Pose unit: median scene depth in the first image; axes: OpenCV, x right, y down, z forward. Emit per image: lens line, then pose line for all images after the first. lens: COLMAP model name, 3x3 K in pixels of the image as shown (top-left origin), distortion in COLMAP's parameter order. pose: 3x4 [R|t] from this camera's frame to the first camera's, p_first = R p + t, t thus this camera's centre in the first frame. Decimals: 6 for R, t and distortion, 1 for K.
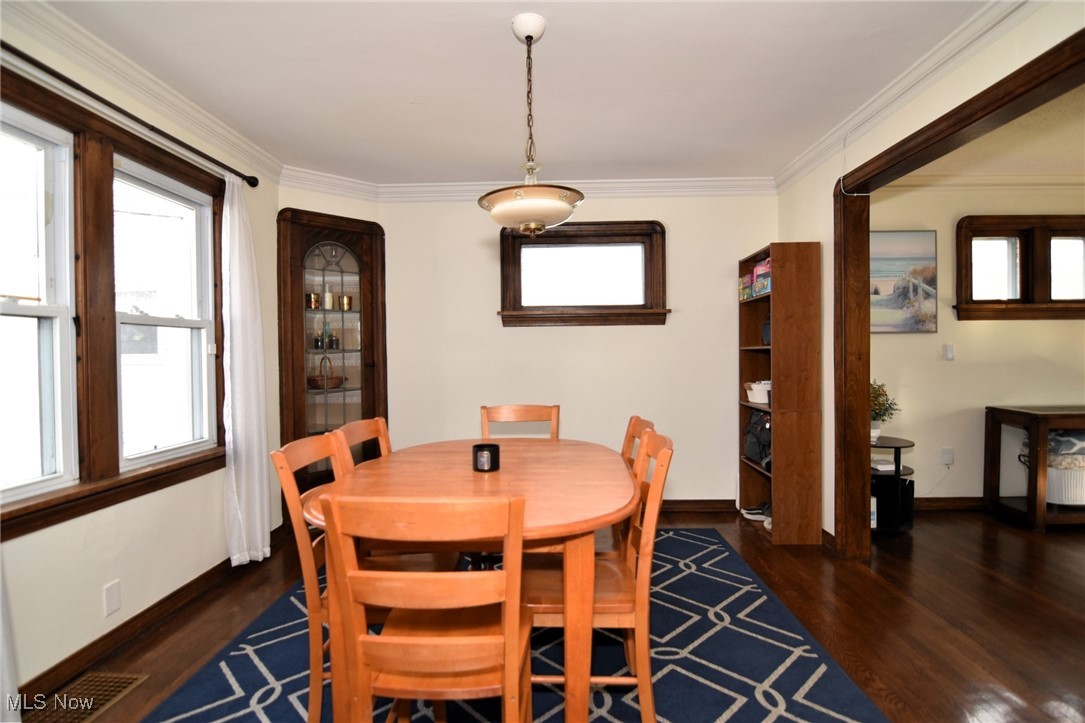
lens RADIAL K [[553.6, 0, 544.7], [0, 553.6, 356.5], [0, 0, 1]] dist [-0.011057, -0.005796]
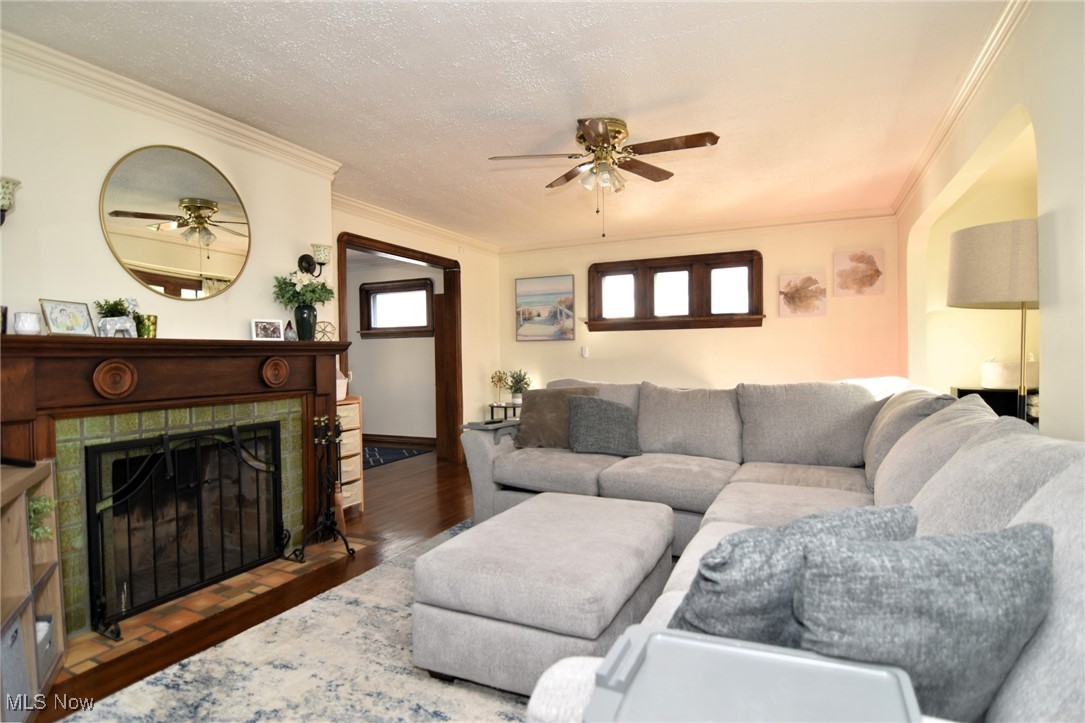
lens RADIAL K [[586.5, 0, 562.6], [0, 586.5, 358.0], [0, 0, 1]] dist [0.001670, -0.008067]
pose [[0.919369, 0.001331, -0.393393, 1.331502], [-0.005258, 0.999947, -0.008905, 0.022876], [0.393360, 0.010256, 0.919327, -0.540189]]
